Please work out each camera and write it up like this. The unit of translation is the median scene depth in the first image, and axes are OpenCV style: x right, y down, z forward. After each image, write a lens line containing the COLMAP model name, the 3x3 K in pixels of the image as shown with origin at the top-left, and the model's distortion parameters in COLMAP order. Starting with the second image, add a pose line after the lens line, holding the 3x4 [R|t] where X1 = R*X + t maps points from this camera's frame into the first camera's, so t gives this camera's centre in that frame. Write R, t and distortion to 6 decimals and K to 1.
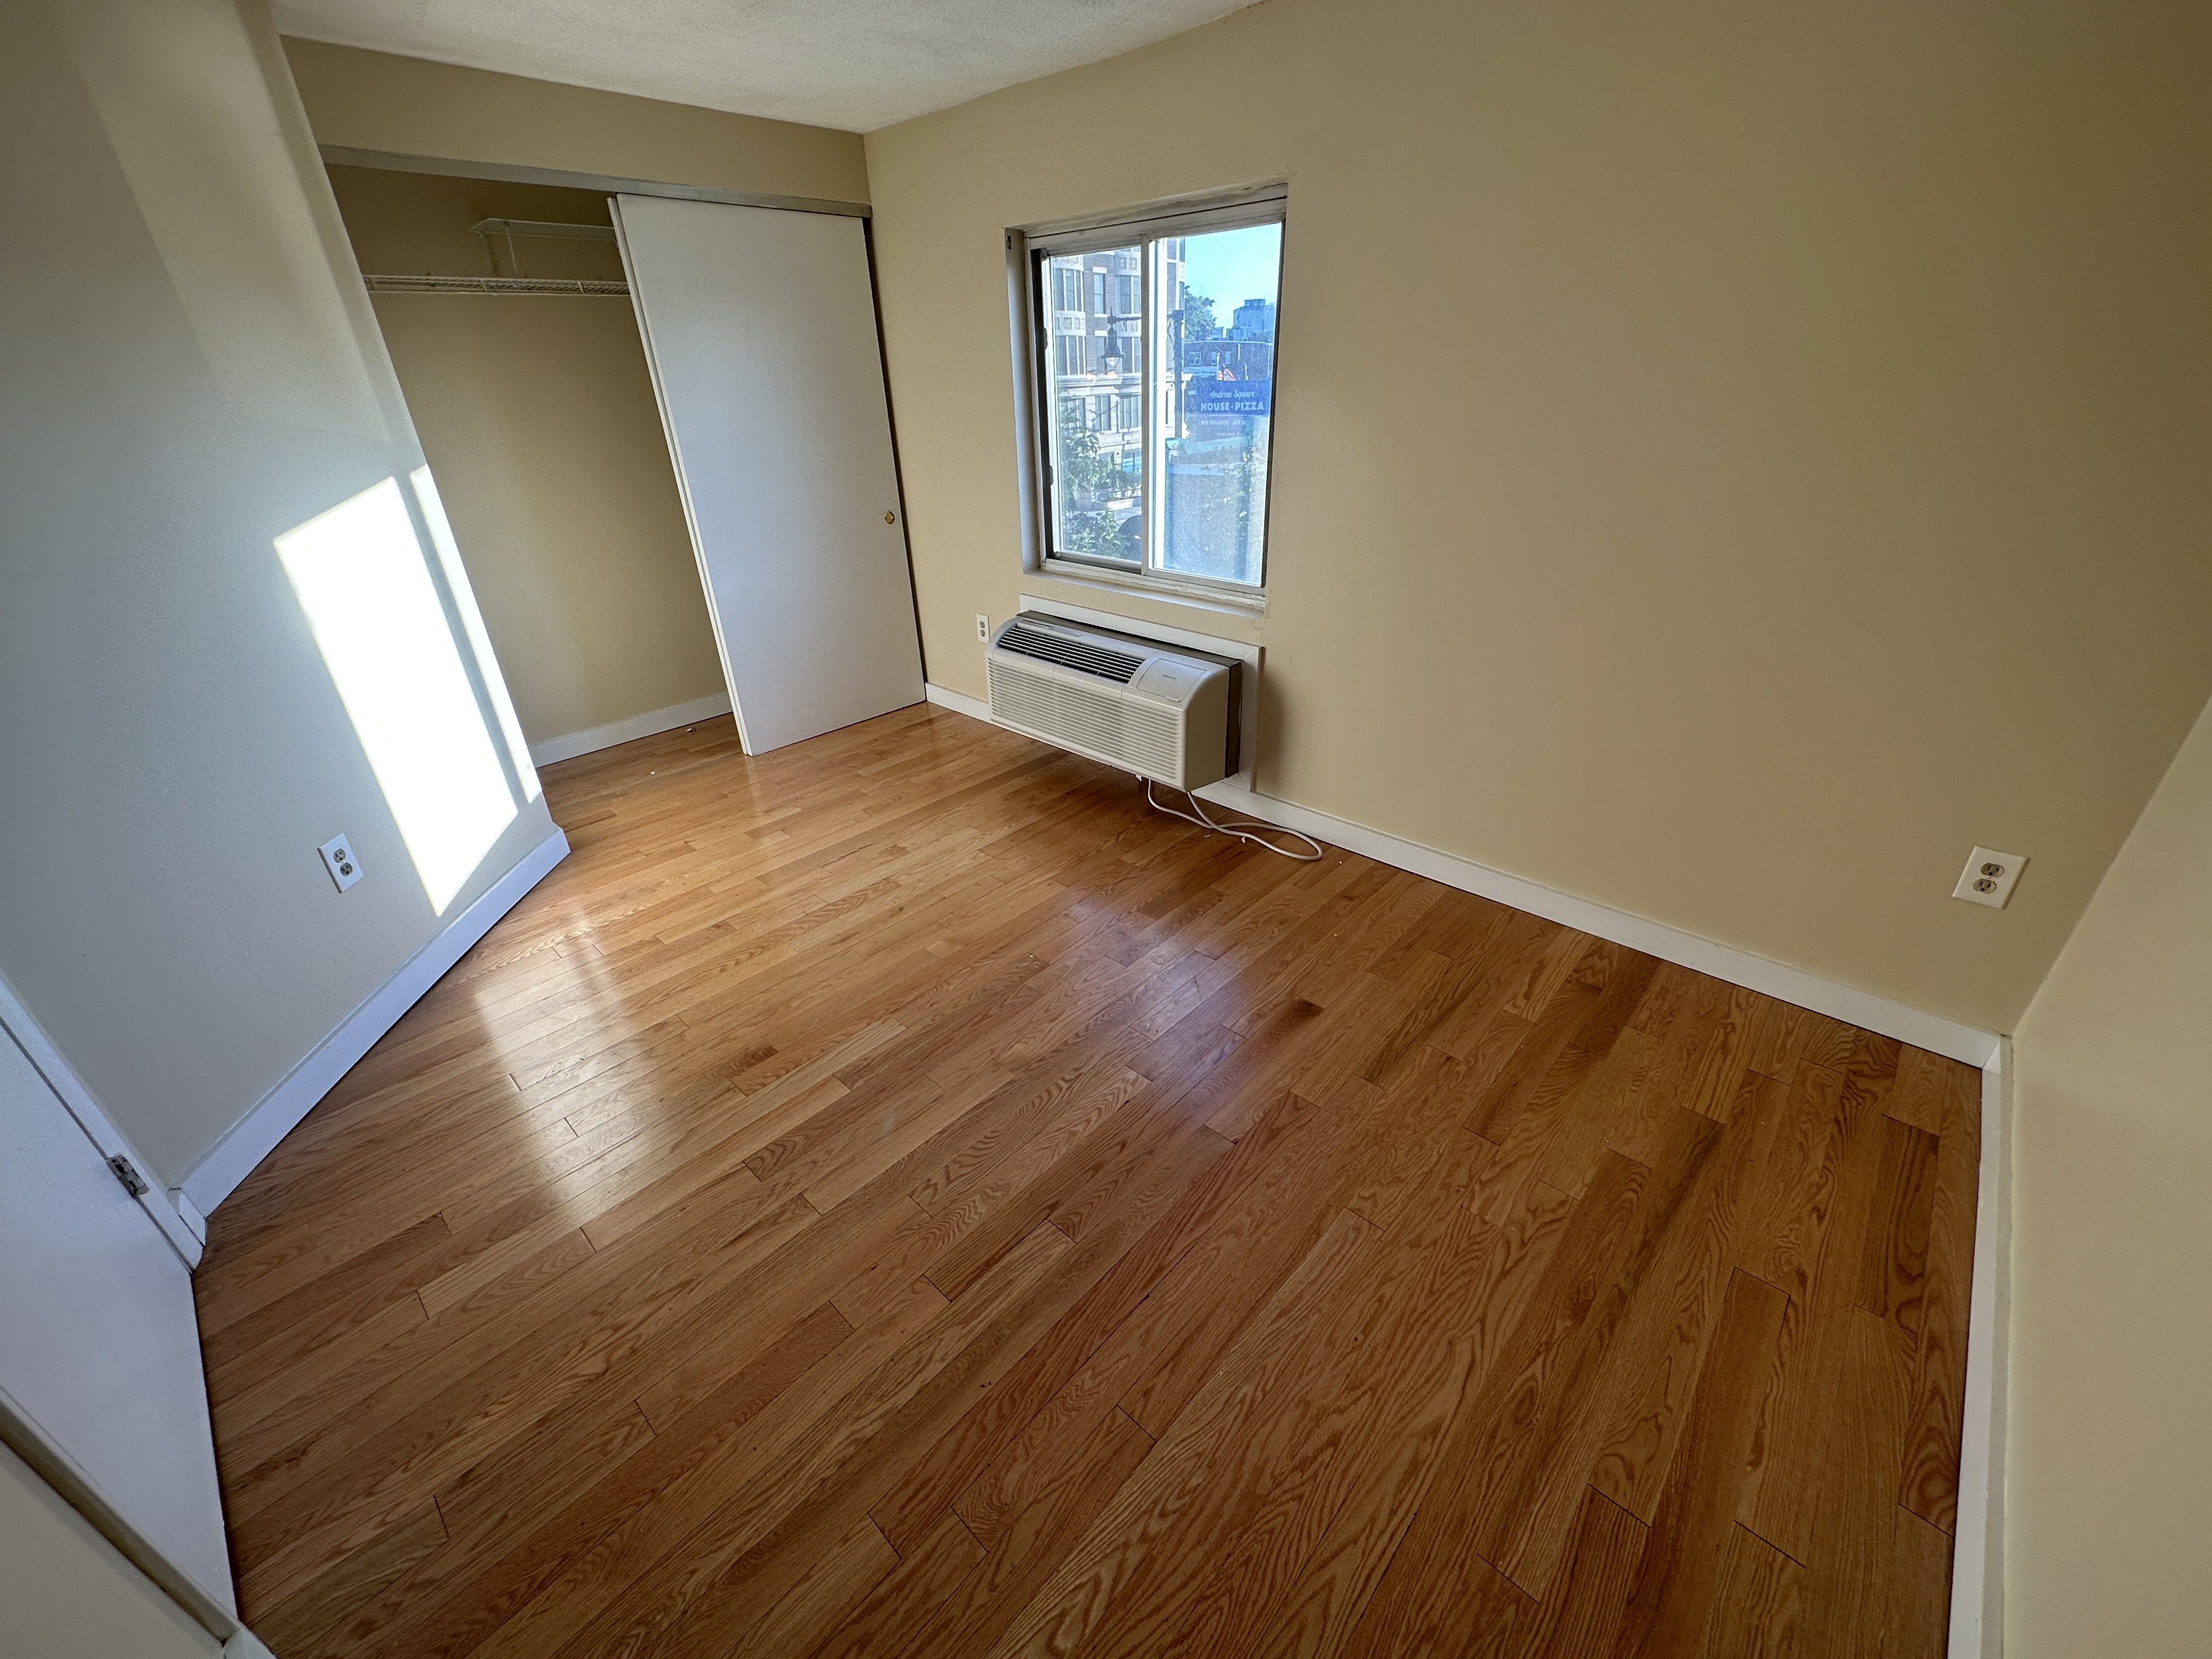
lens RADIAL K [[877.4, 0, 1103.2], [0, 877.4, 830.5], [0, 0, 1]] dist [-0.002621, 0.000254]
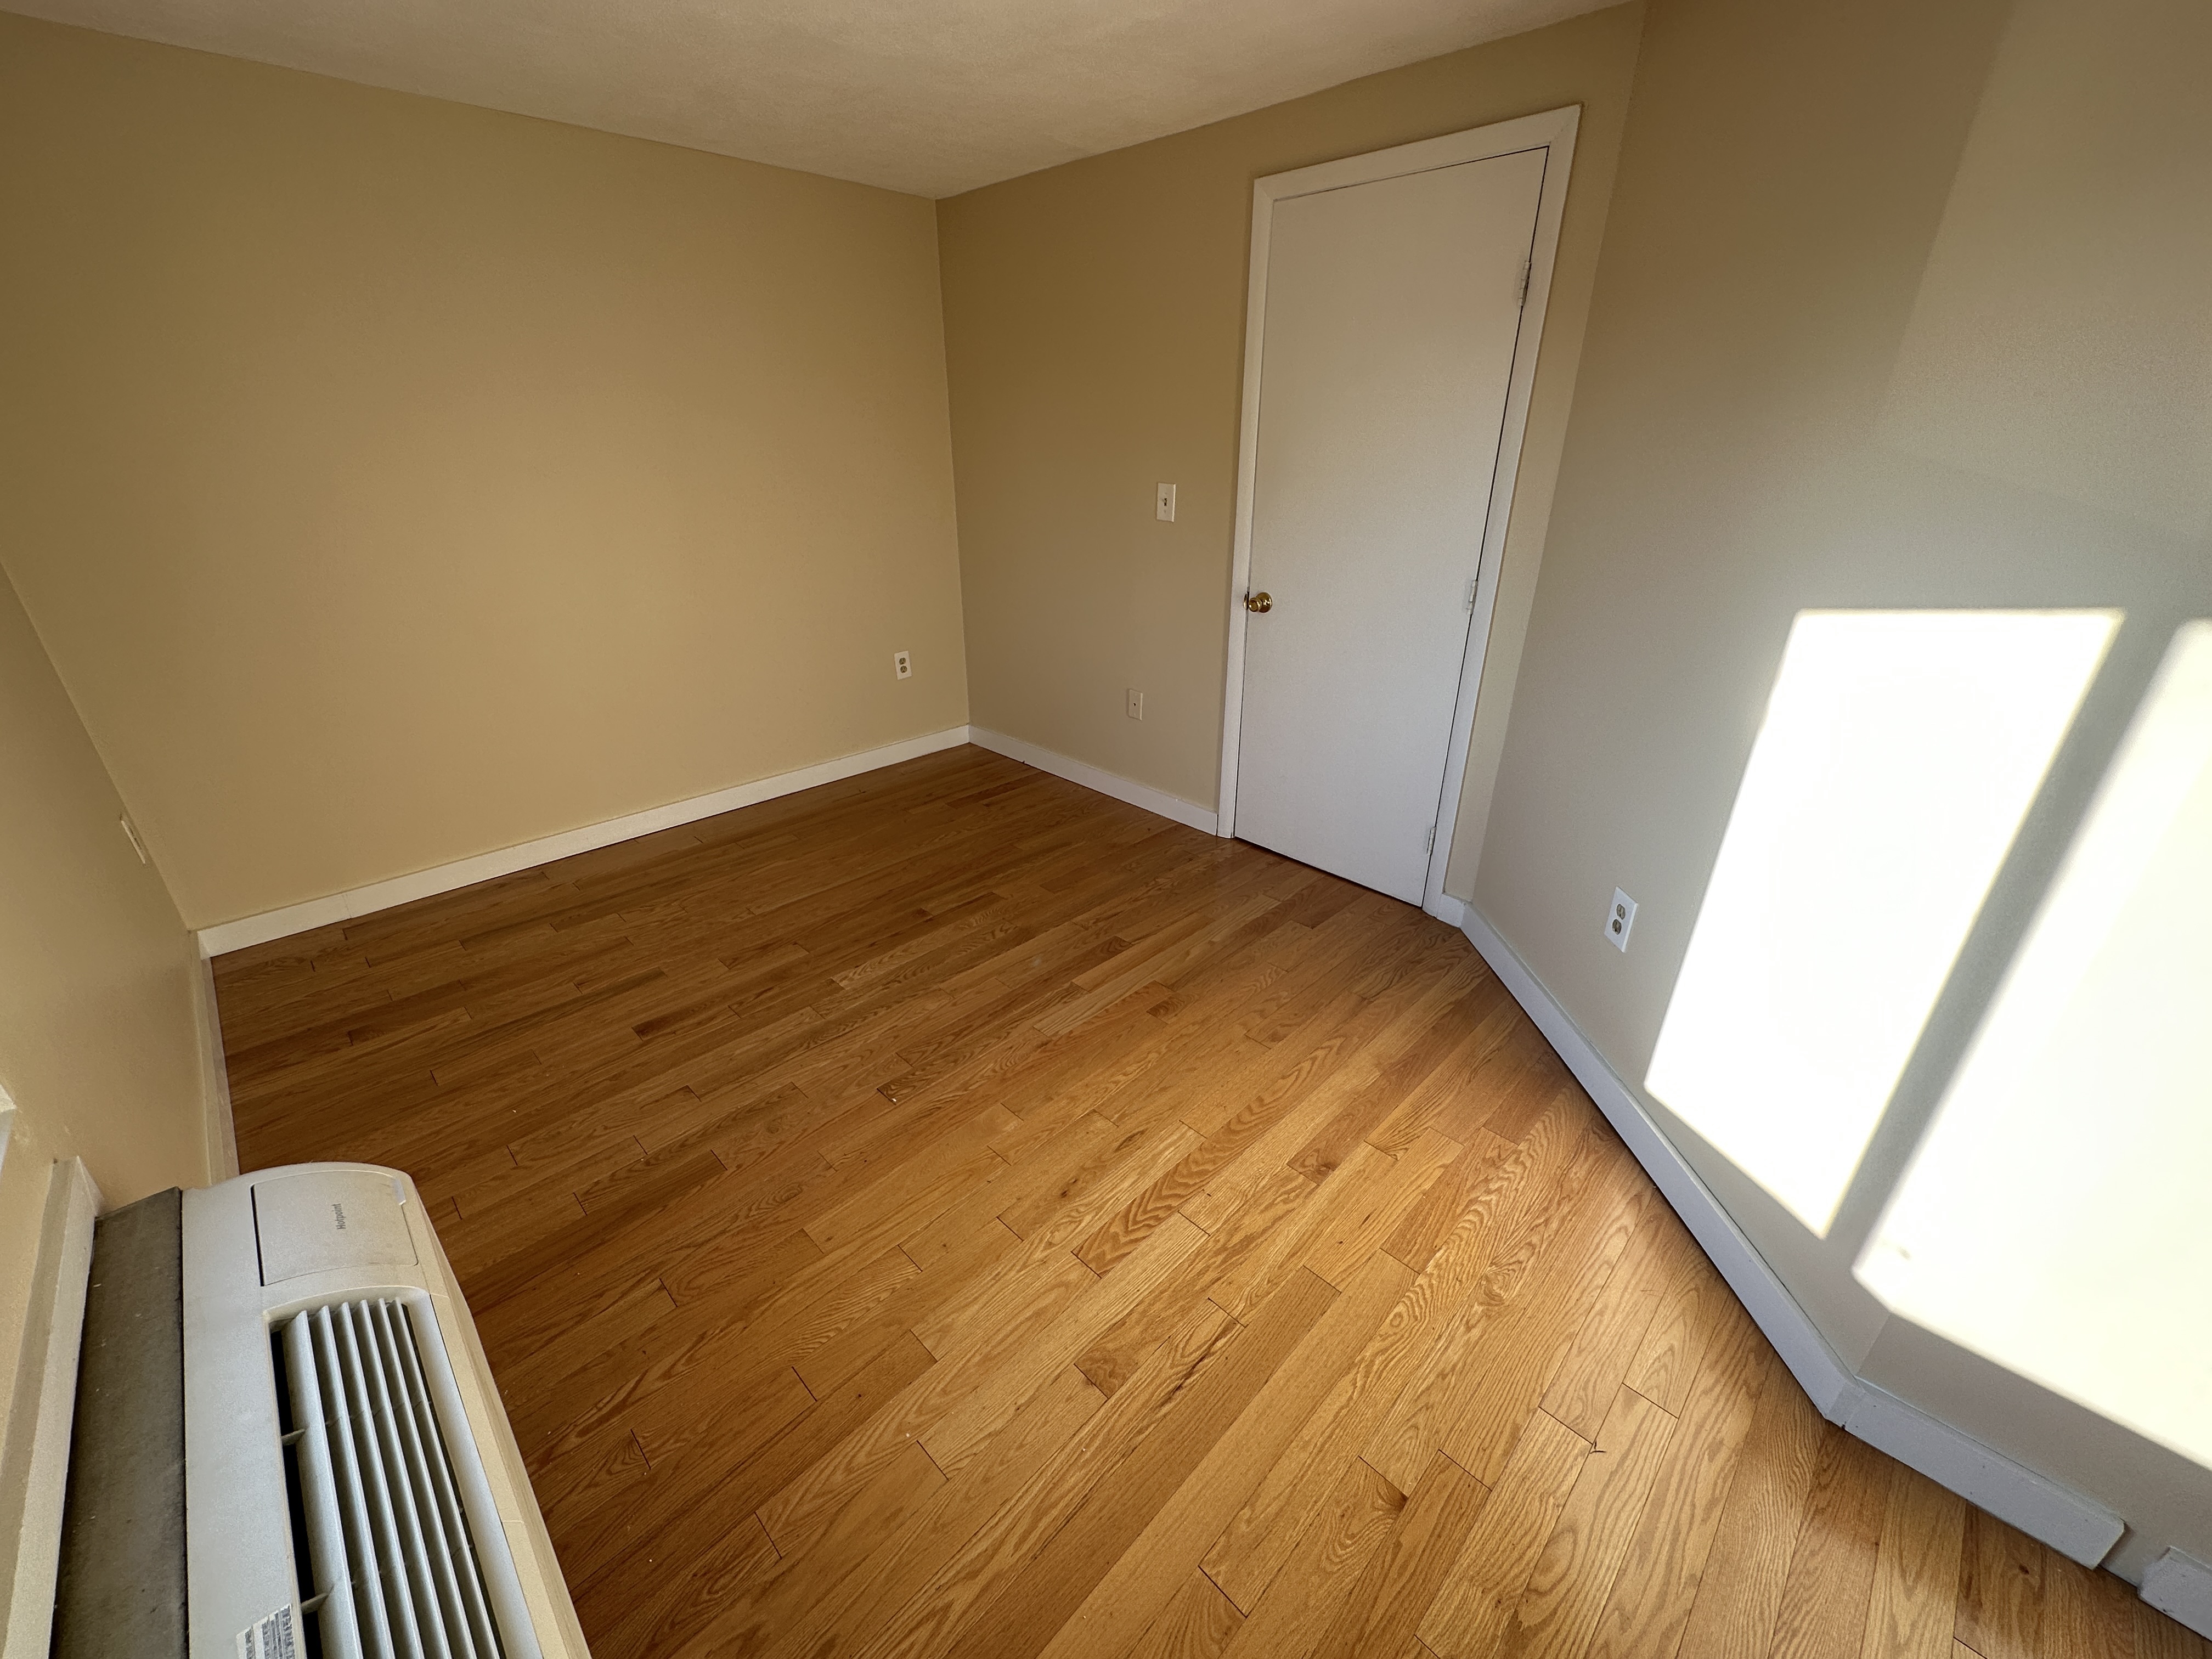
lens RADIAL K [[877.4, 0, 1107.5], [0, 877.4, 827.5], [0, 0, 1]] dist [-0.002621, 0.000254]
pose [[-0.999151, 0.006876, 0.040632, -0.394256], [0.036271, 0.614778, 0.787866, -0.823567], [-0.019562, 0.788671, -0.614505, 1.604281]]
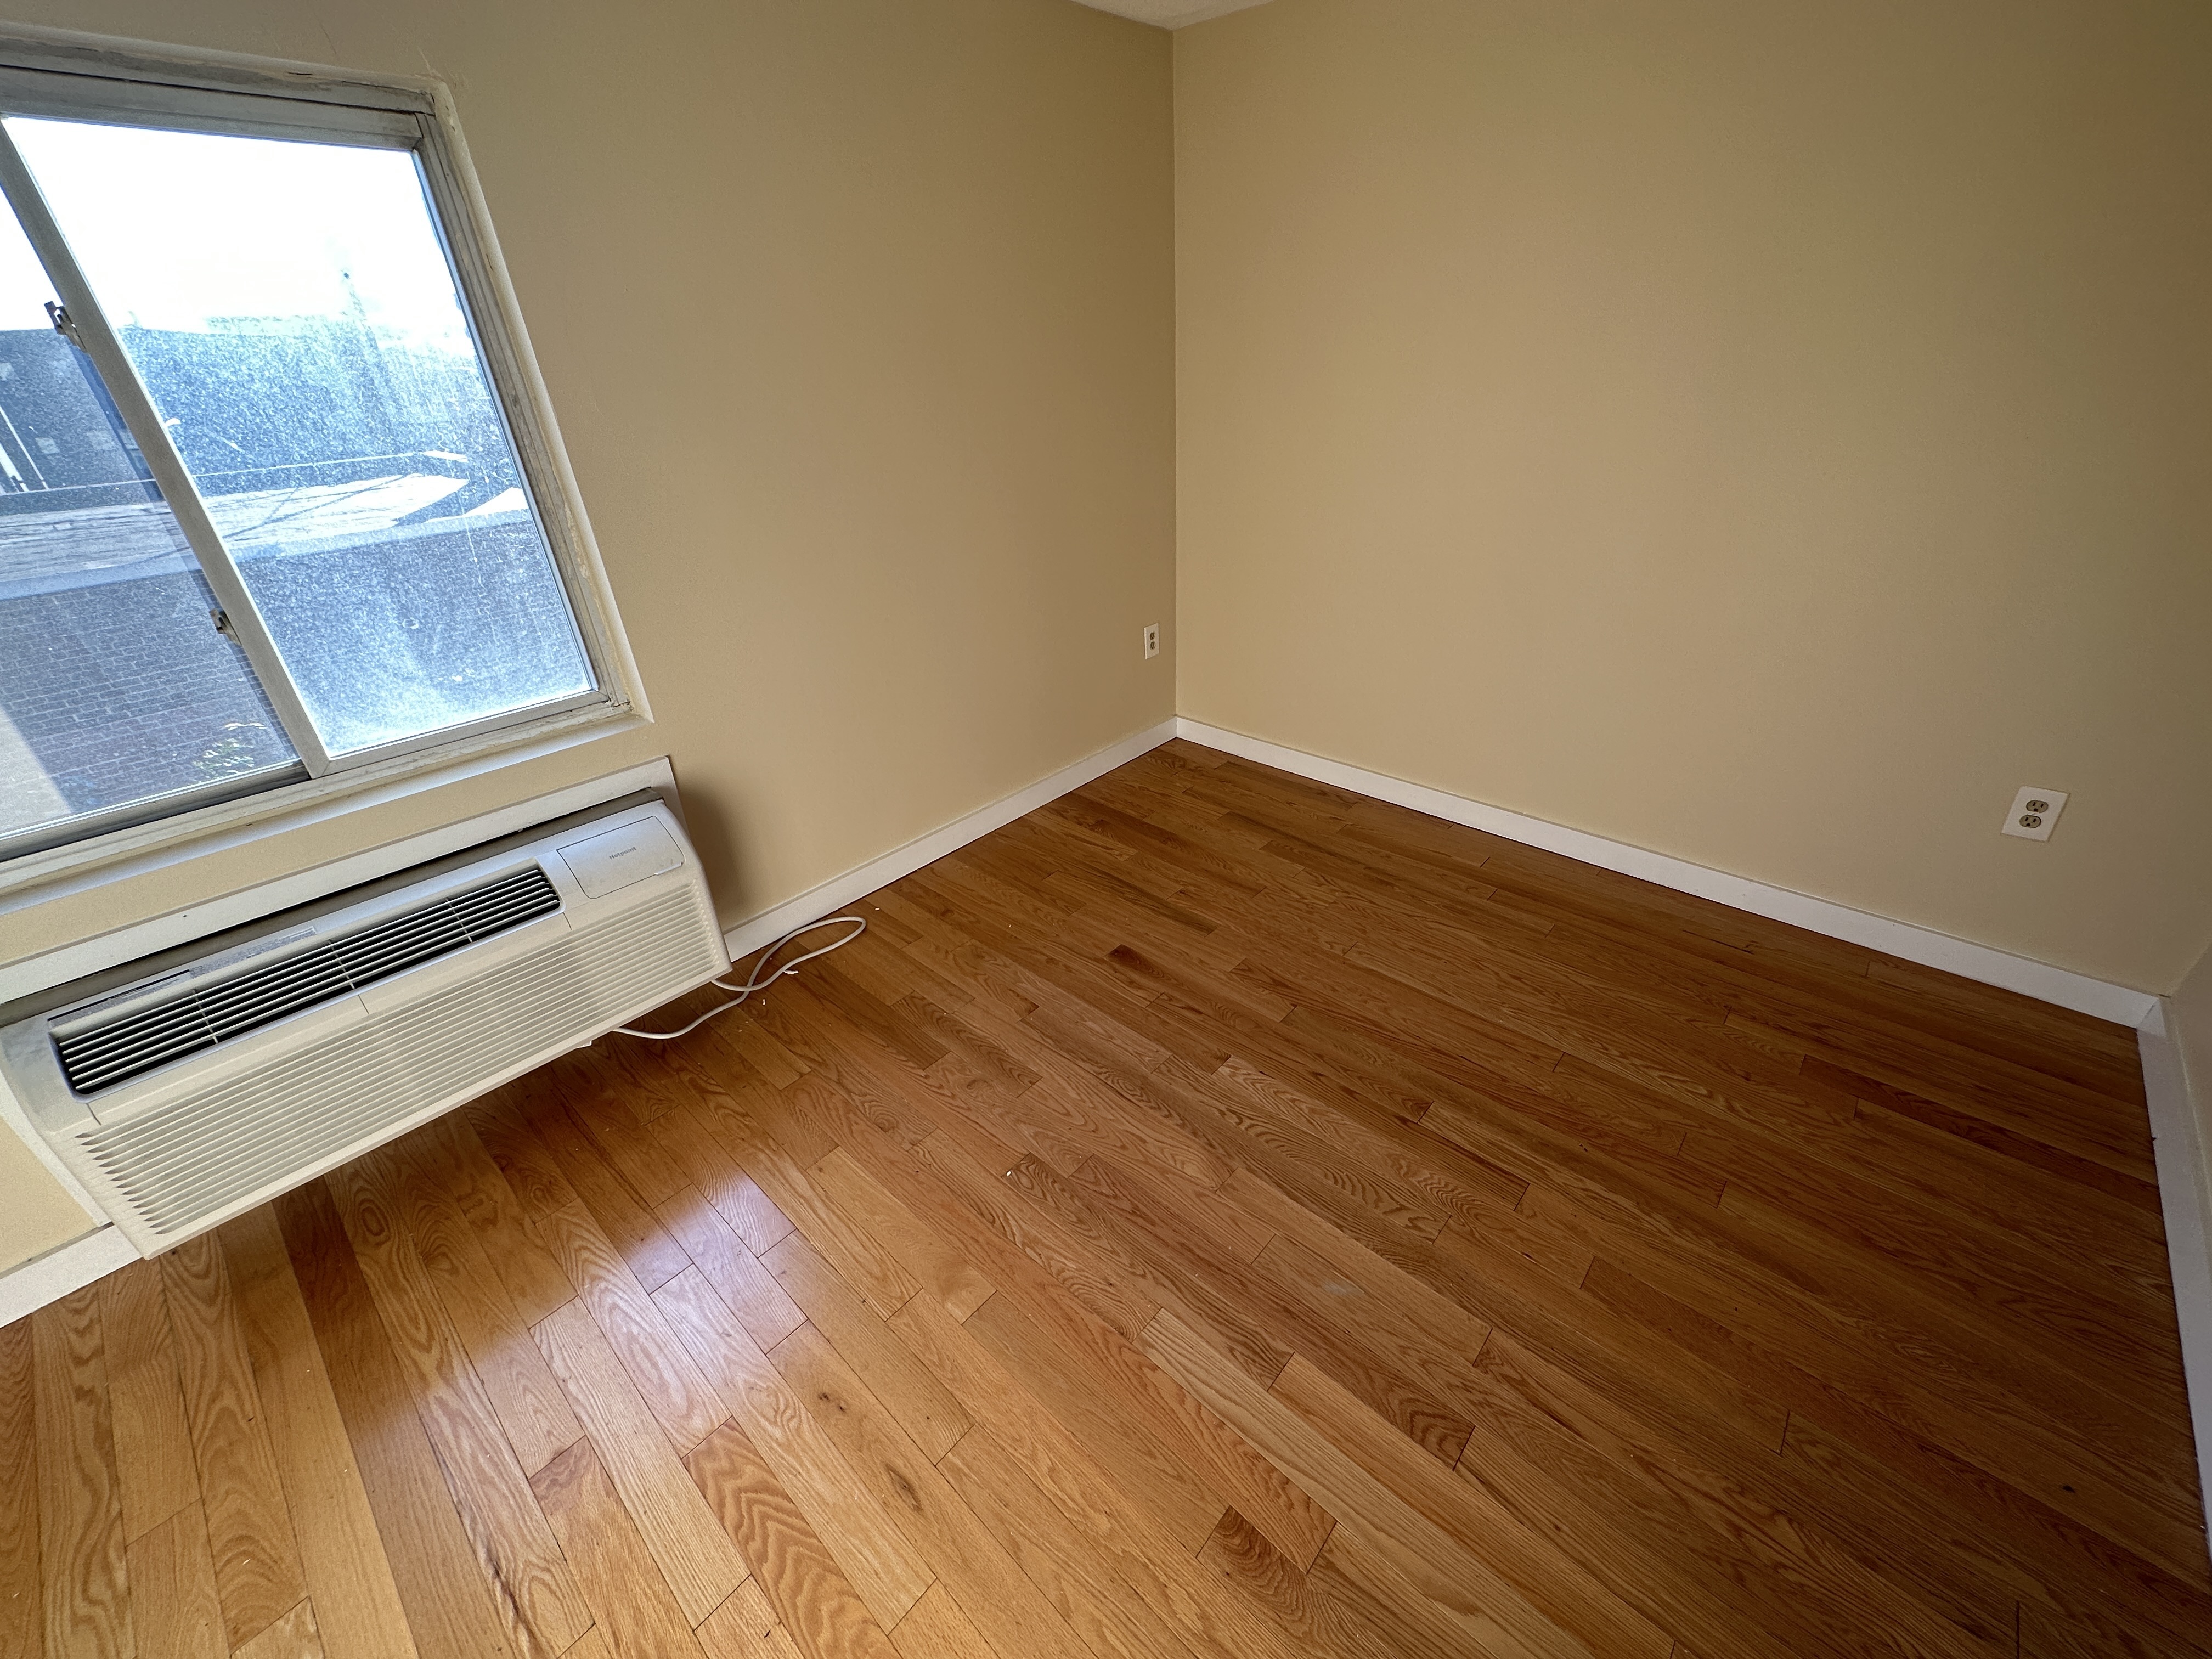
lens RADIAL K [[877.4, 0, 1113.5], [0, 877.4, 828.5], [0, 0, 1]] dist [-0.002621, 0.000254]
pose [[-0.018019, -0.462769, 0.886296, -0.727904], [0.493840, 0.766646, 0.410335, -0.404303], [-0.869366, 0.445082, 0.214720, 0.789656]]
